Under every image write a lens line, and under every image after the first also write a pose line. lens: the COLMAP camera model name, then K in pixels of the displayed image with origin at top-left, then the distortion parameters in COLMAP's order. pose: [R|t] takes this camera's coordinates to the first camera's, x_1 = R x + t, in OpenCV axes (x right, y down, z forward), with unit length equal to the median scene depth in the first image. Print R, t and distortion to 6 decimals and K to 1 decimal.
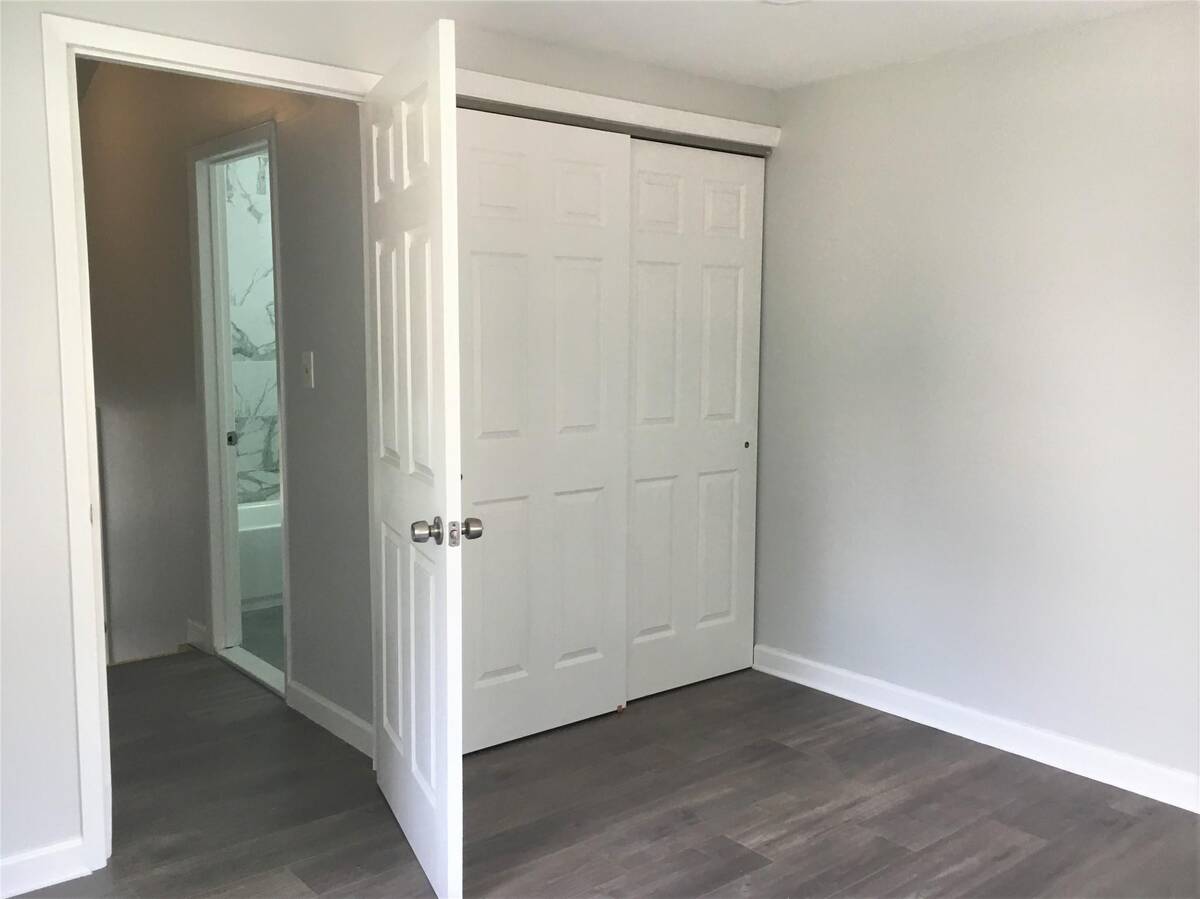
lens RADIAL K [[1018.6, 0, 598.0], [0, 1018.6, 455.4], [0, 0, 1]] dist [0.065477, -0.069623]
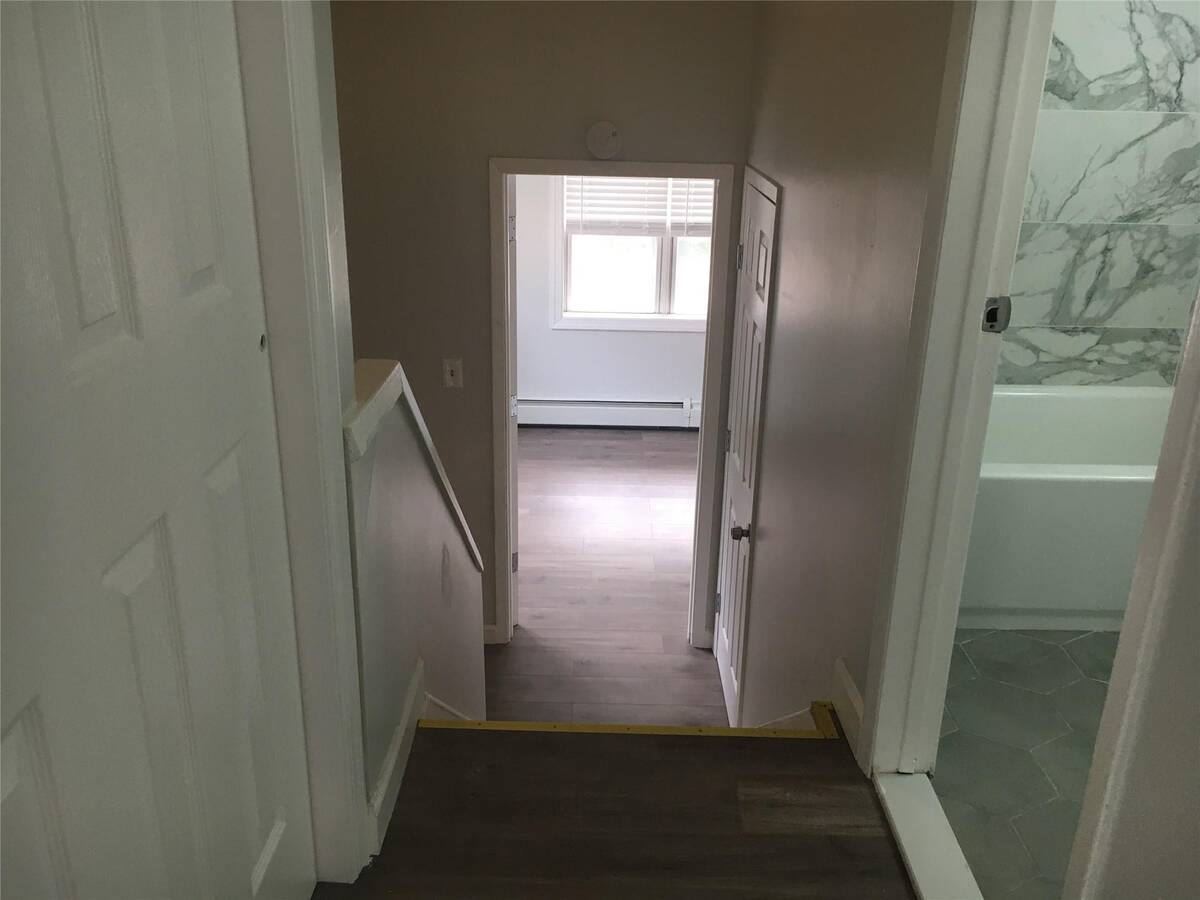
lens RADIAL K [[1018.6, 0, 598.0], [0, 1018.6, 455.9], [0, 0, 1]] dist [0.065477, -0.069623]
pose [[0.757216, 0.233095, -0.610156, -0.166744], [-0.082228, 0.960741, 0.264981, -0.044506], [0.647968, -0.150476, 0.746655, 0.452879]]
